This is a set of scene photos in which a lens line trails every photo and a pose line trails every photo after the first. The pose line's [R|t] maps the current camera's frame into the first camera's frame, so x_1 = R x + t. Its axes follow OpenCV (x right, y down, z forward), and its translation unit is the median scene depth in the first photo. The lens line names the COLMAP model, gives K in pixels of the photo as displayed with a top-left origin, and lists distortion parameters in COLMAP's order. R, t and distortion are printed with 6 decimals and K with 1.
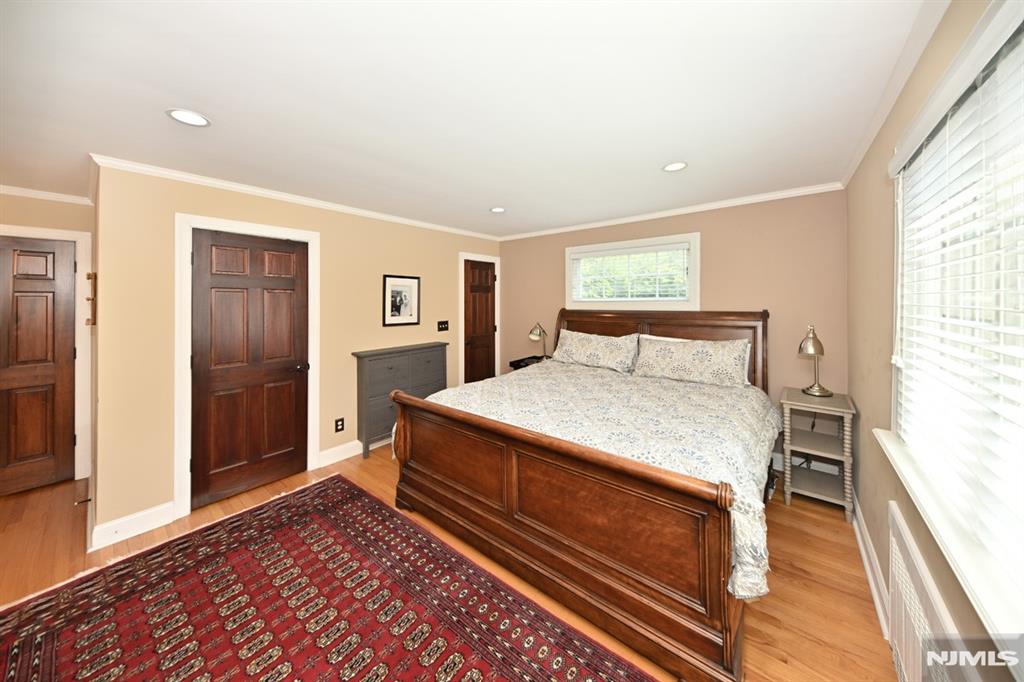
lens RADIAL K [[342.9, 0, 509.7], [0, 342.9, 300.3], [0, 0, 1]] dist [0.000171, -0.000067]
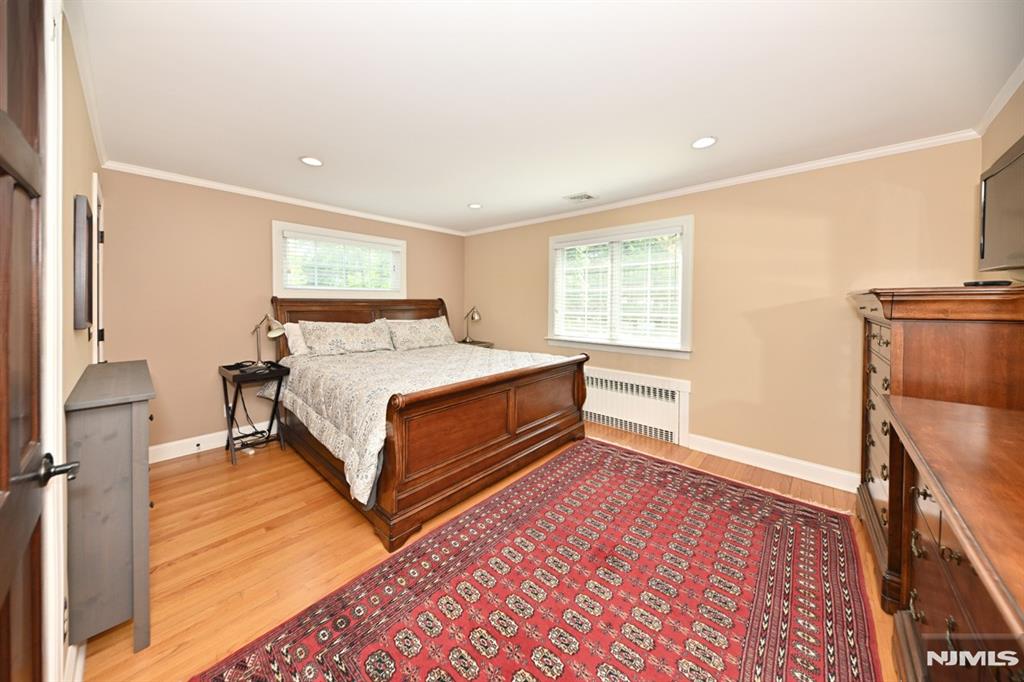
lens RADIAL K [[342.9, 0, 509.7], [0, 342.9, 300.3], [0, 0, 1]] dist [0.000171, -0.000067]
pose [[0.044635, 0.008648, 0.998966, -1.048110], [-0.004718, 0.999953, -0.008446, 0.059364], [-0.998992, -0.004336, 0.044673, 0.700295]]
